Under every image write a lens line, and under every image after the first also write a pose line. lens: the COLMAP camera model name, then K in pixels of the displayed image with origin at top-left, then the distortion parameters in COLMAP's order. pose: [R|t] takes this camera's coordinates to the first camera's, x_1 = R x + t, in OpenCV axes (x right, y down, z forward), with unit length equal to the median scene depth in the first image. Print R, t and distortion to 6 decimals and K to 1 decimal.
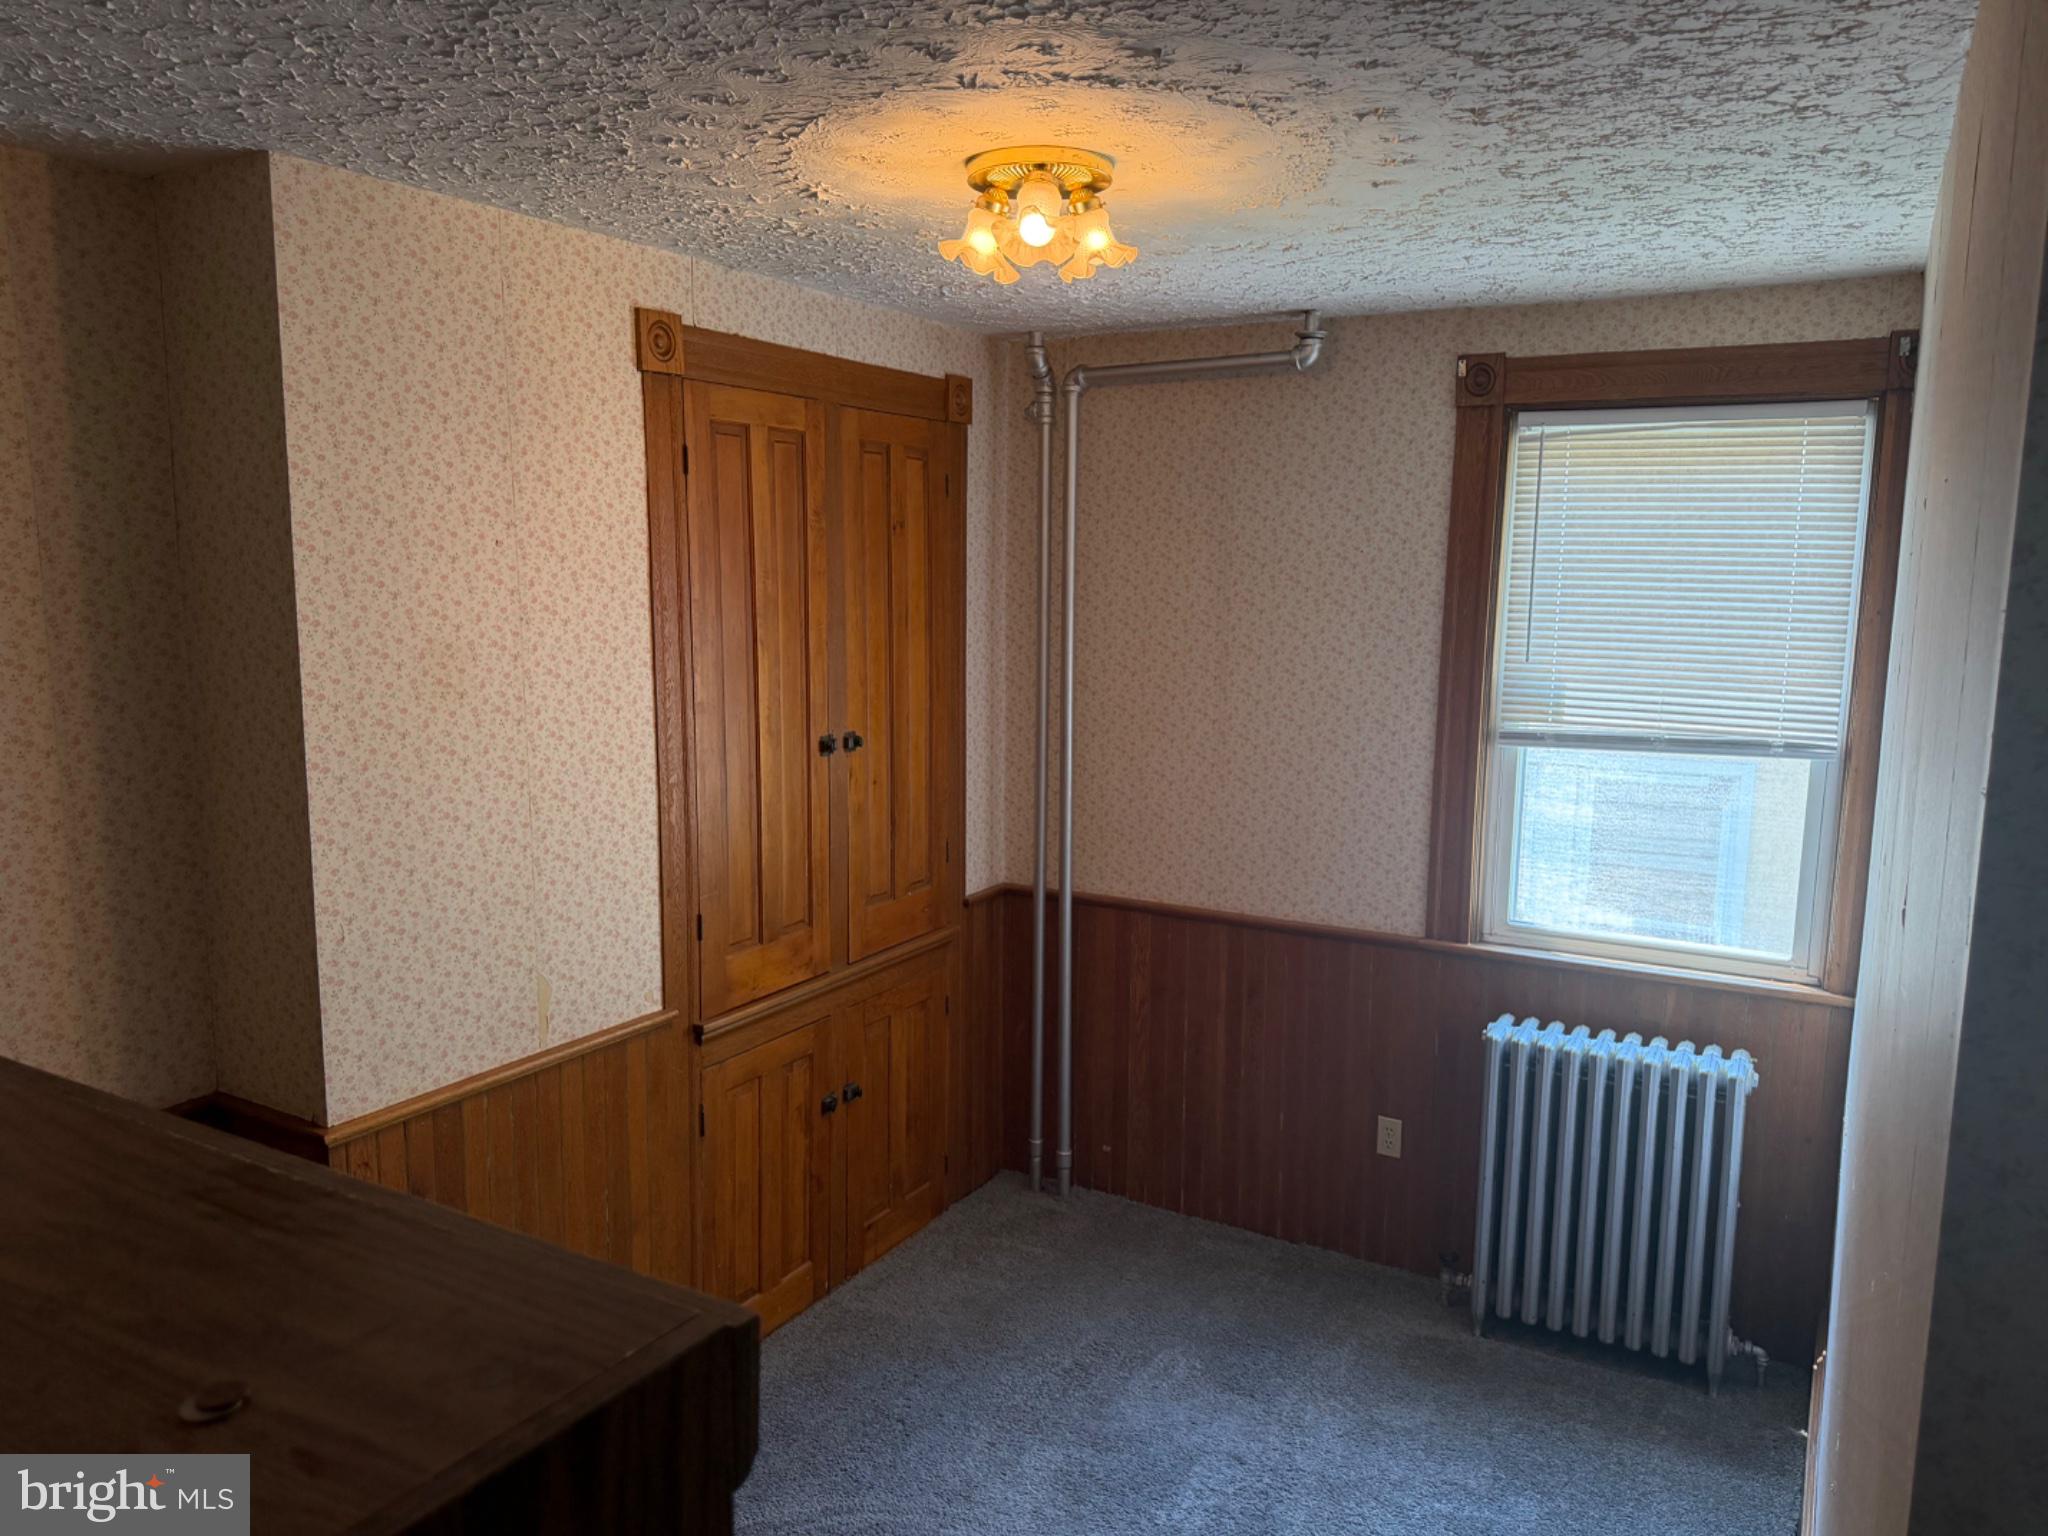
lens RADIAL K [[1452.1, 0, 1029.3], [0, 1452.1, 777.3], [0, 0, 1]] dist [0.064910, -0.075588]
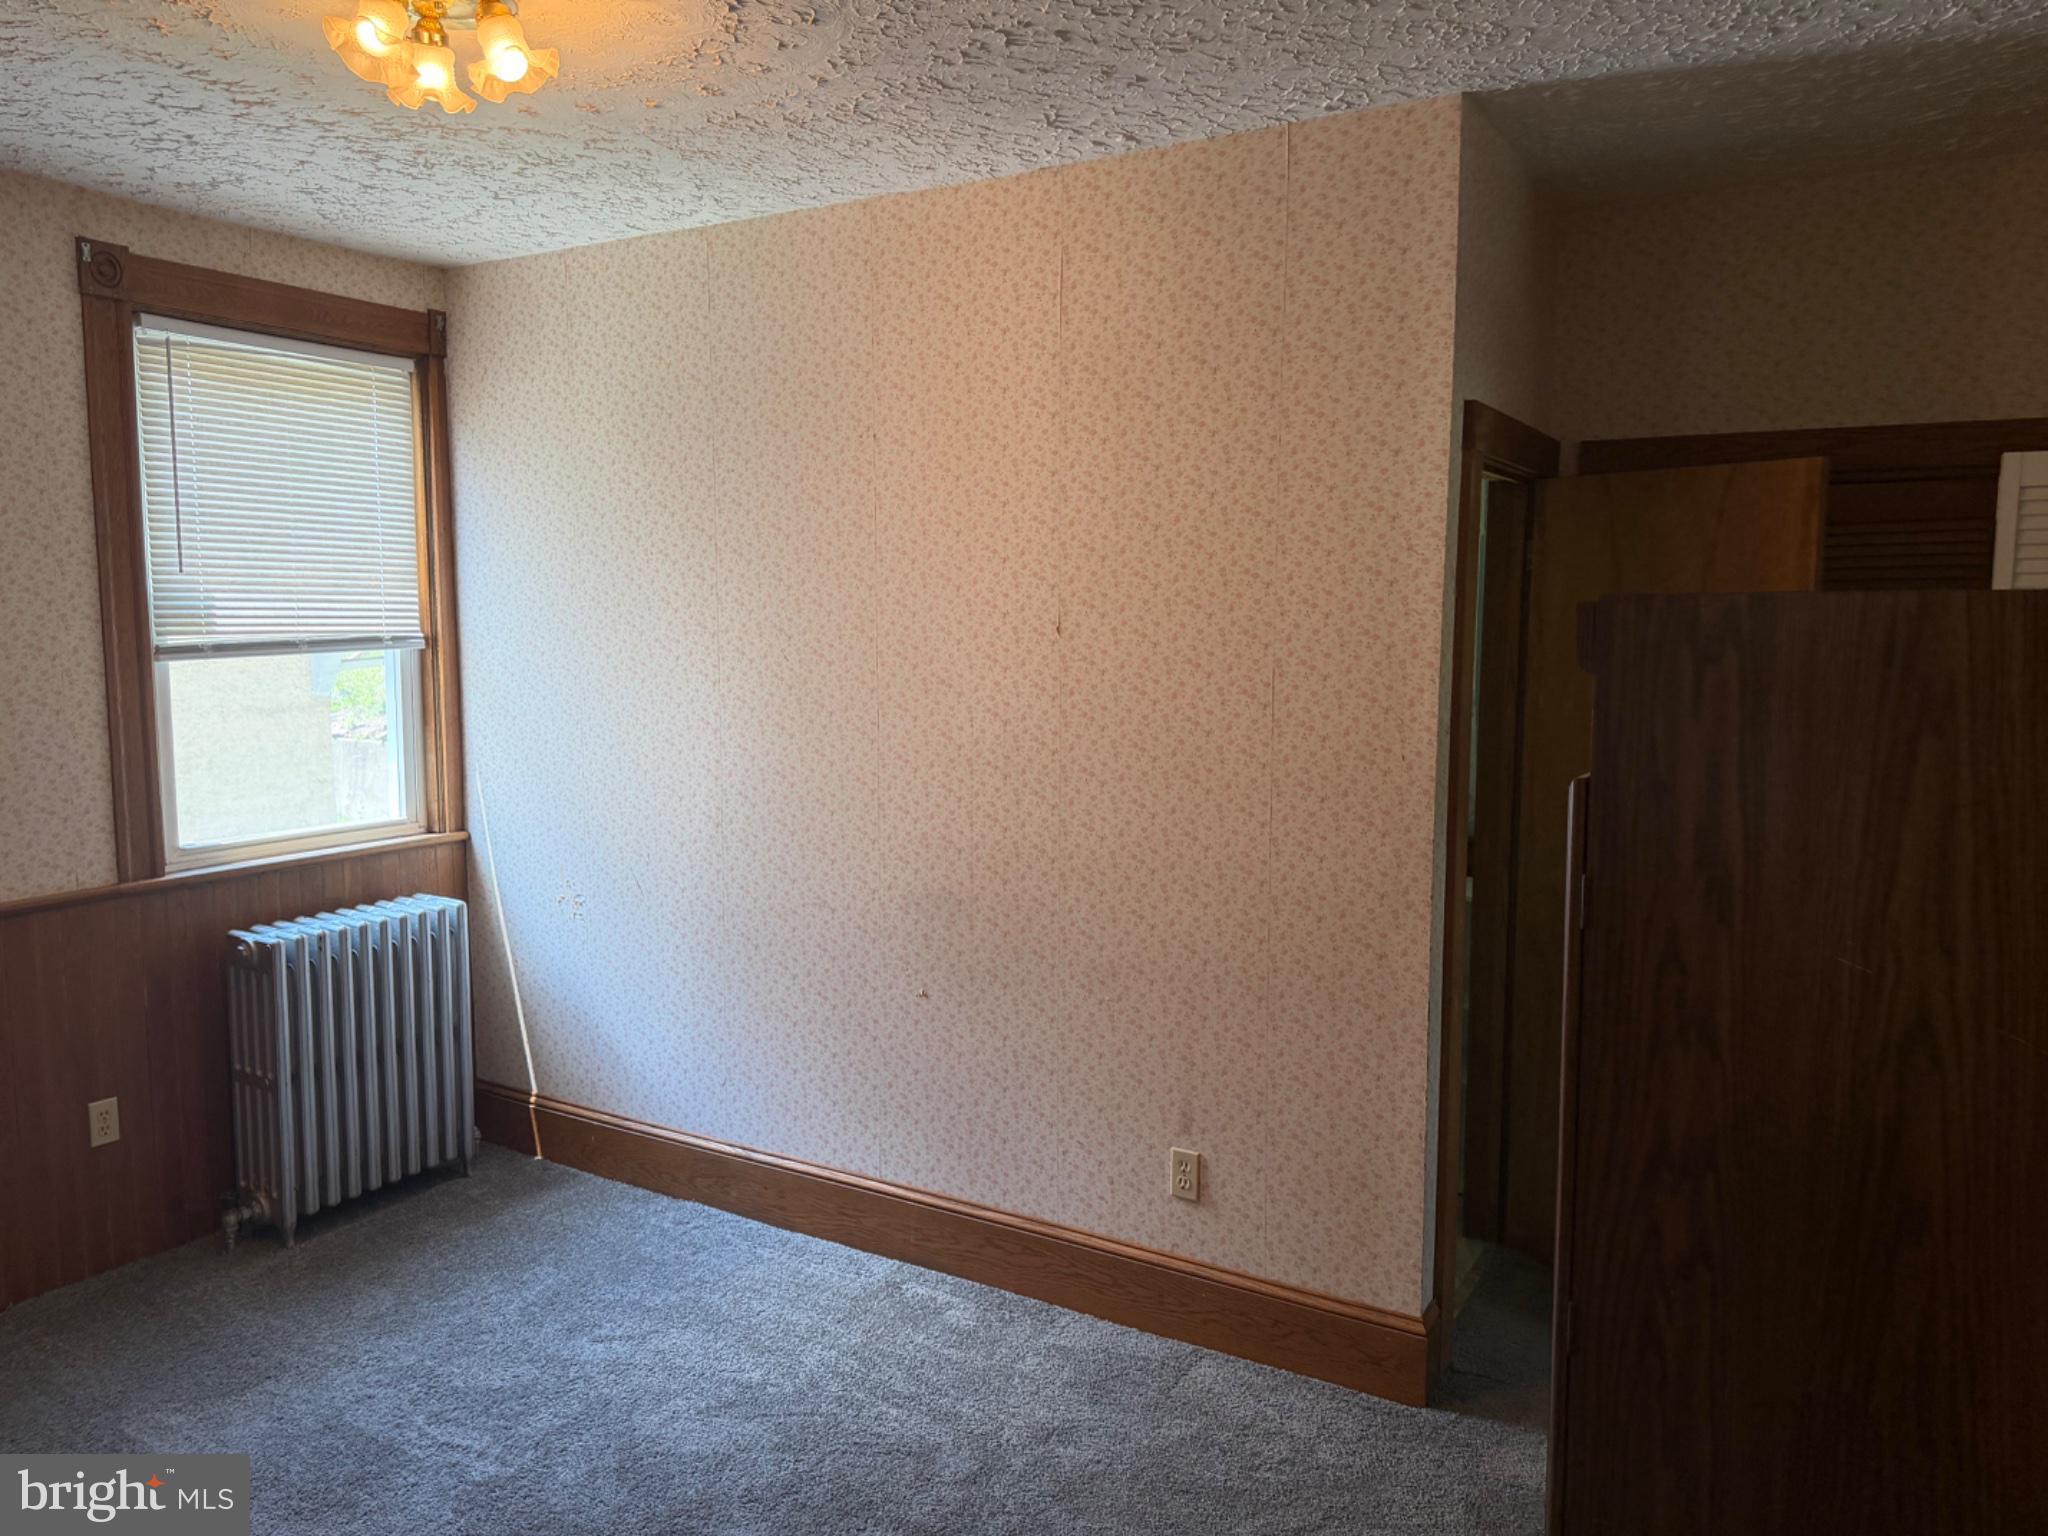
lens RADIAL K [[1452.1, 0, 1025.8], [0, 1452.1, 756.0], [0, 0, 1]] dist [0.064910, -0.075588]
pose [[0.033895, -0.114142, 0.992886, -0.639316], [0.146652, 0.983271, 0.108031, 0.018336], [-0.988607, 0.141947, 0.050067, 0.417826]]
